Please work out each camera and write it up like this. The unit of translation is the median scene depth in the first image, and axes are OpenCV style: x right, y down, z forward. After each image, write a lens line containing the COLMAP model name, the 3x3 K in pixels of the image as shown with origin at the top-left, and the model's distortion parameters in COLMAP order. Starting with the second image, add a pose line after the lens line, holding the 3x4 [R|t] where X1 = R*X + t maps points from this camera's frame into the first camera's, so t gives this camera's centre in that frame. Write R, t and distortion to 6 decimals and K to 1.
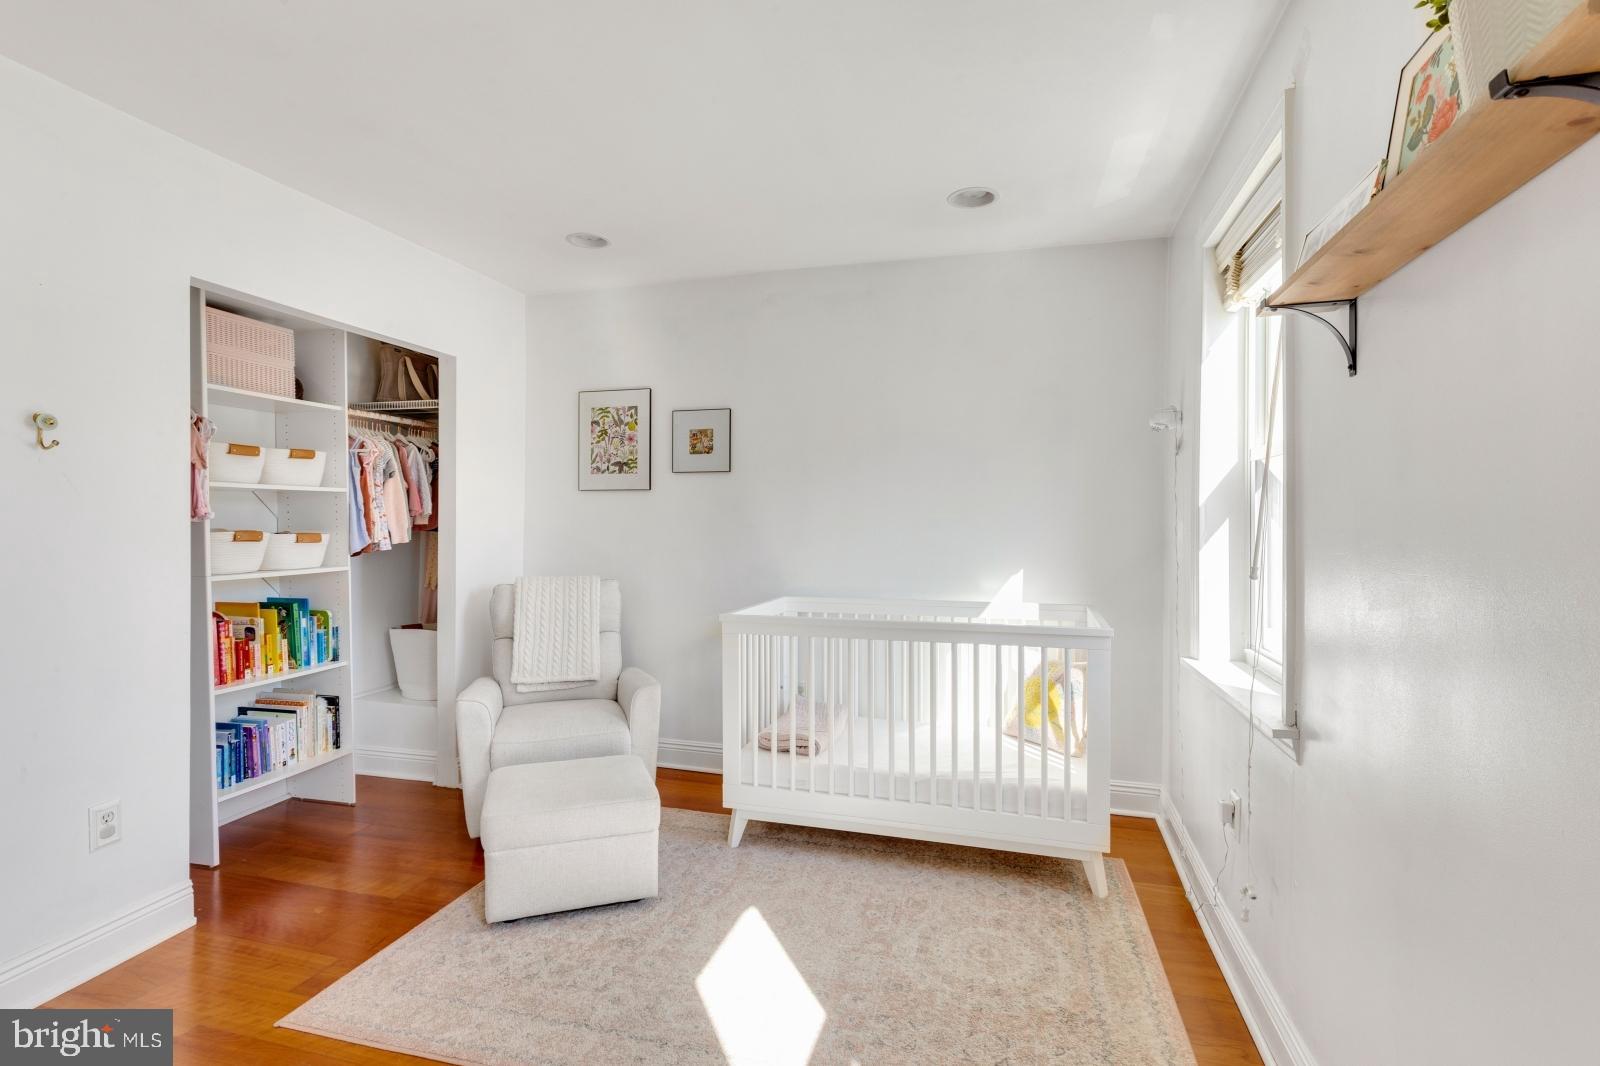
lens RADIAL K [[764.3, 0, 800.0], [0, 764.3, 533.0], [0, 0, 1]] dist [-0.000168, 0.000349]
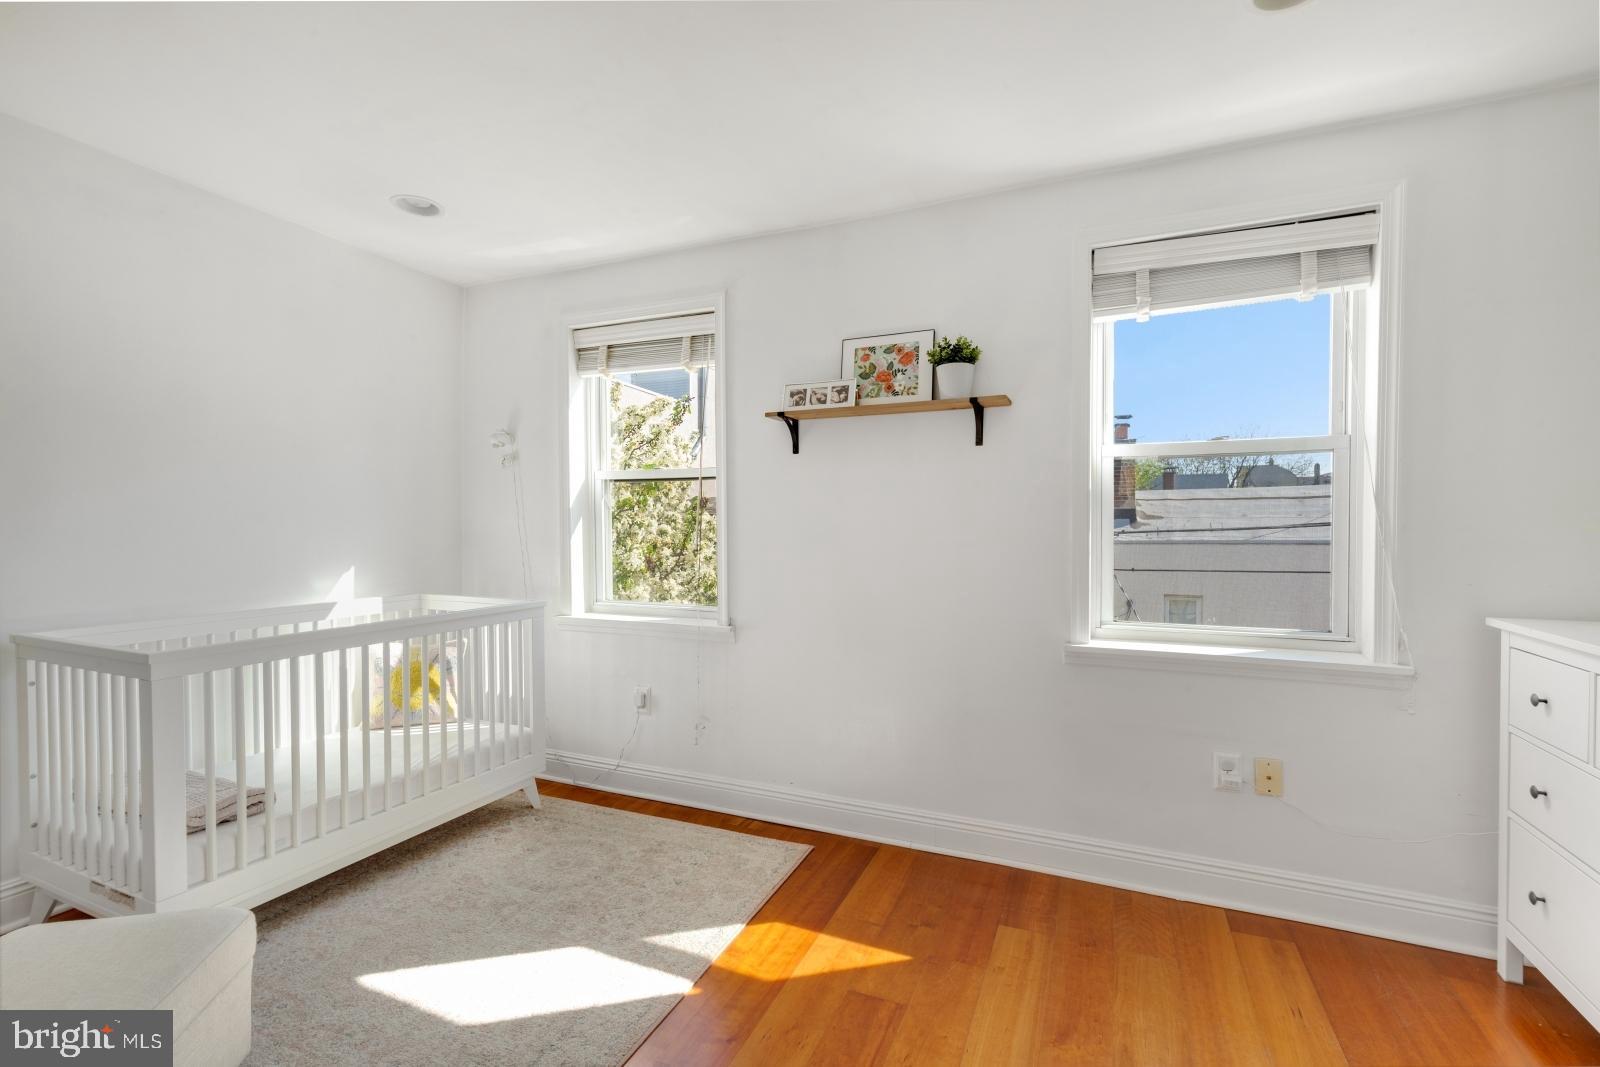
lens RADIAL K [[719.9, 0, 795.3], [0, 719.9, 534.6], [0, 0, 1]] dist [0.008064, -0.000015]
pose [[0.126963, -0.016328, 0.991773, -0.677244], [0.013293, 0.999803, 0.014759, -0.000107], [-0.991818, 0.011310, 0.127155, 0.364140]]
